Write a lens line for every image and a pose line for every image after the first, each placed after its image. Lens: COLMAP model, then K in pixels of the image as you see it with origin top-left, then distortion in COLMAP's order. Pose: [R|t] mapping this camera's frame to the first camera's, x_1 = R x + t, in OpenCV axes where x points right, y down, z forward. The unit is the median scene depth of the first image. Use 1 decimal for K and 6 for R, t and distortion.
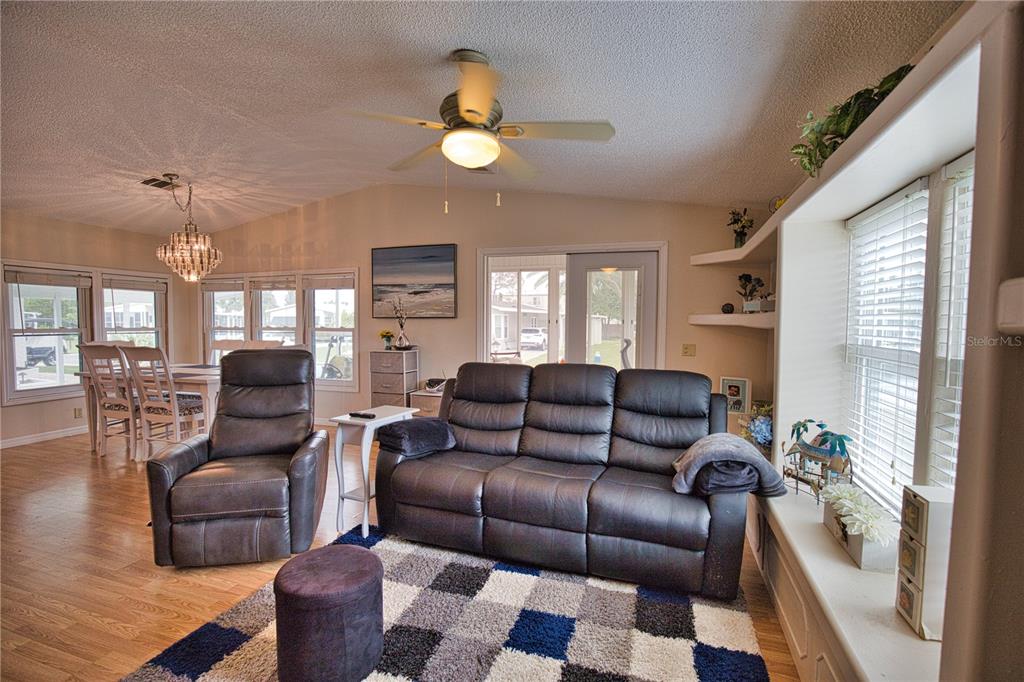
lens RADIAL K [[467.5, 0, 520.2], [0, 467.5, 343.8], [0, 0, 1]] dist [-0.036062, 0.007795]
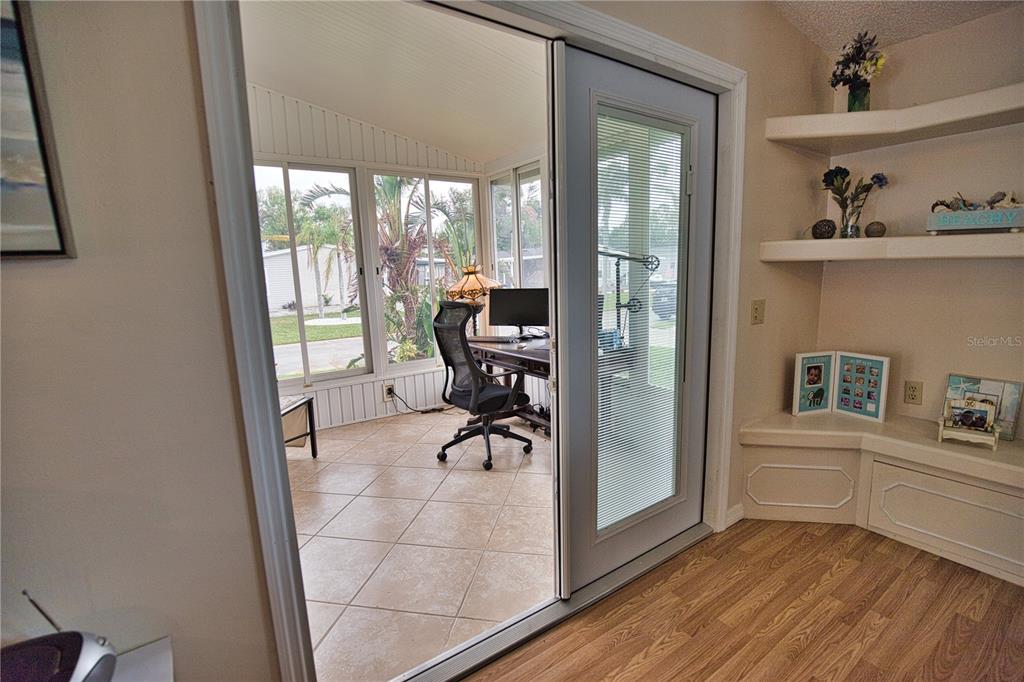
lens RADIAL K [[467.5, 0, 519.9], [0, 467.5, 346.4], [0, 0, 1]] dist [-0.036062, 0.007795]
pose [[0.599746, -0.157630, 0.784511, -0.164922], [0.074447, 0.987145, 0.141431, -0.034212], [-0.796719, -0.026418, 0.603772, 0.754852]]
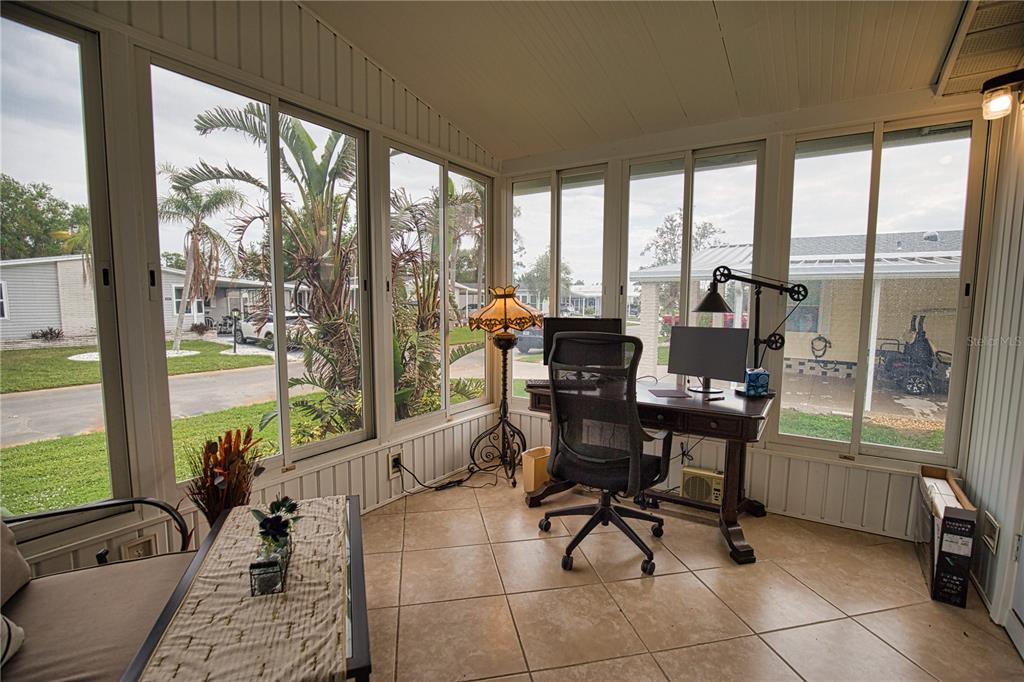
lens RADIAL K [[467.5, 0, 514.1], [0, 467.5, 345.3], [0, 0, 1]] dist [-0.036062, 0.007795]
pose [[0.258574, -0.097637, 0.961044, -0.155162], [0.037457, 0.995144, 0.091023, -0.043325], [-0.965265, 0.012462, 0.260976, 1.166102]]
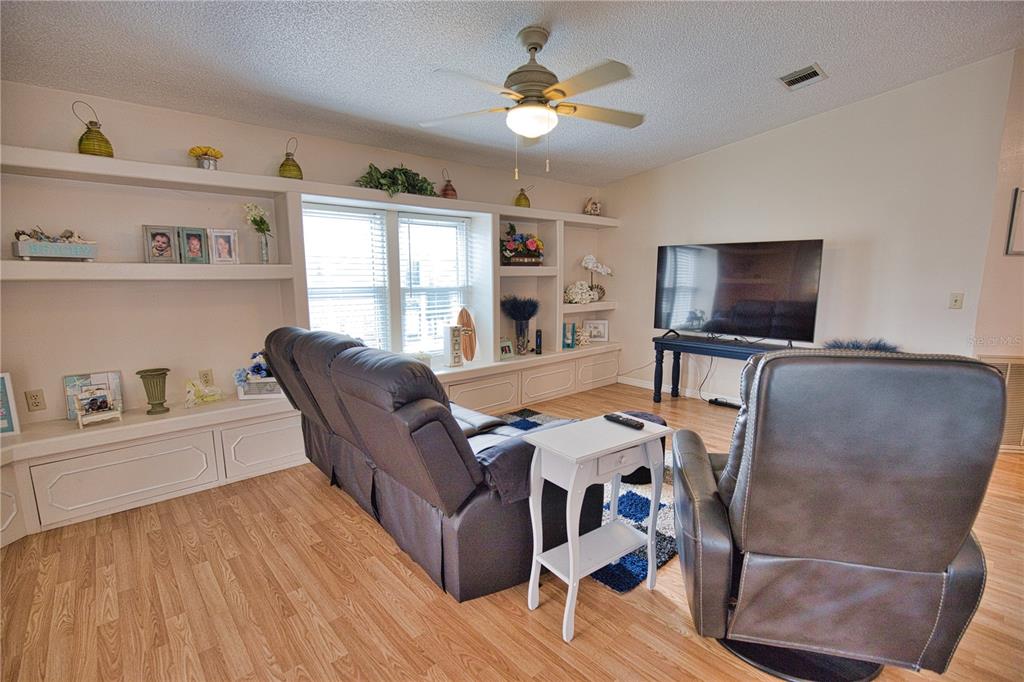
lens RADIAL K [[467.5, 0, 516.8], [0, 467.5, 349.6], [0, 0, 1]] dist [-0.036062, 0.007795]
pose [[-0.869587, -0.083232, 0.486714, -0.280687], [0.019347, 0.979191, 0.202016, -0.041155], [-0.493401, 0.185086, -0.849882, 0.866272]]
